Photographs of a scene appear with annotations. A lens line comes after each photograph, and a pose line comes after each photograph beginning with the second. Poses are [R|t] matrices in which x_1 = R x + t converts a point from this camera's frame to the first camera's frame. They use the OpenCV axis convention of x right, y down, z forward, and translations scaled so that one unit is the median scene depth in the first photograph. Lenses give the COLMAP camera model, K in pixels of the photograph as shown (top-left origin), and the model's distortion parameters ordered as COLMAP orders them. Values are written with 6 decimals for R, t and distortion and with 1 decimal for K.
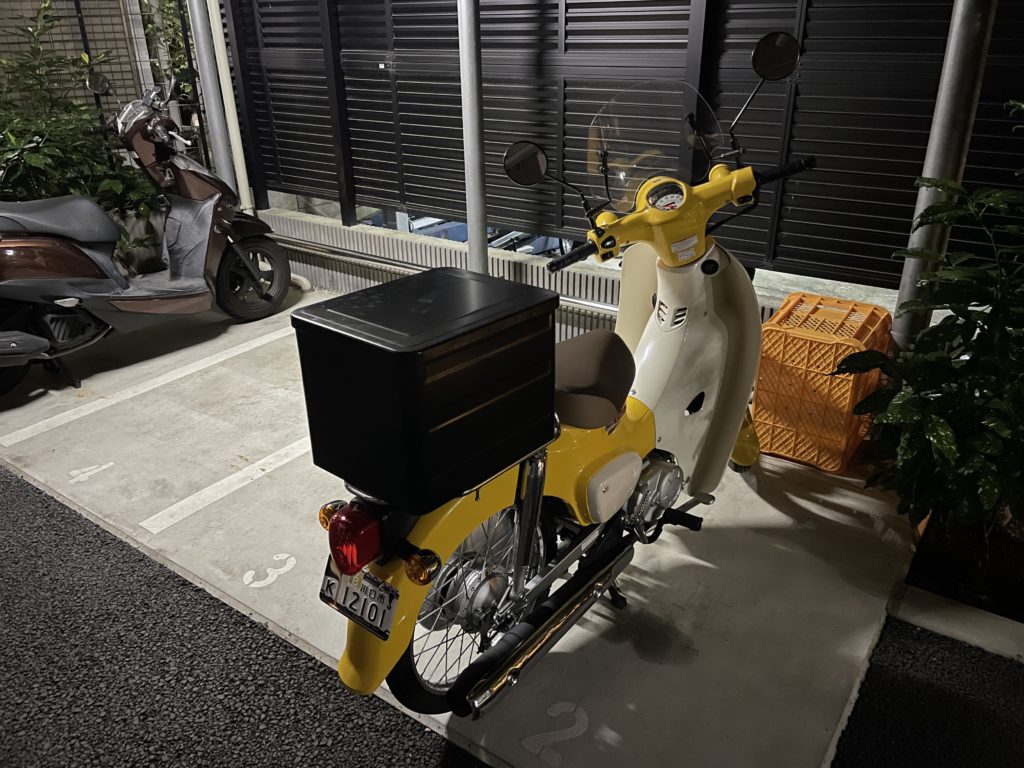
lens RADIAL K [[790.7, 0, 511.5], [0, 790.7, 385.4], [0, 0, 1]] dist [-0.007294, -0.003844]
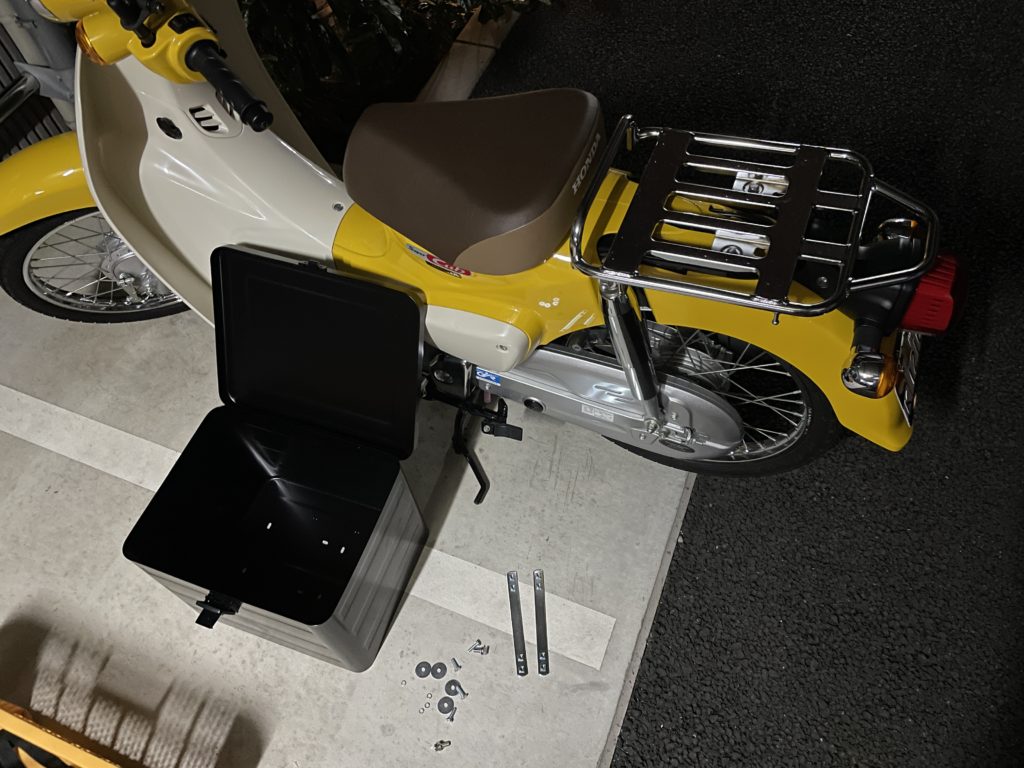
lens RADIAL K [[790.7, 0, 510.2], [0, 790.7, 382.2], [0, 0, 1]] dist [-0.007294, -0.003844]
pose [[-0.241383, -0.786735, 0.568139, -0.416825], [0.552306, 0.370009, 0.747029, -0.379273], [-0.797930, 0.494106, 0.345205, 0.760666]]
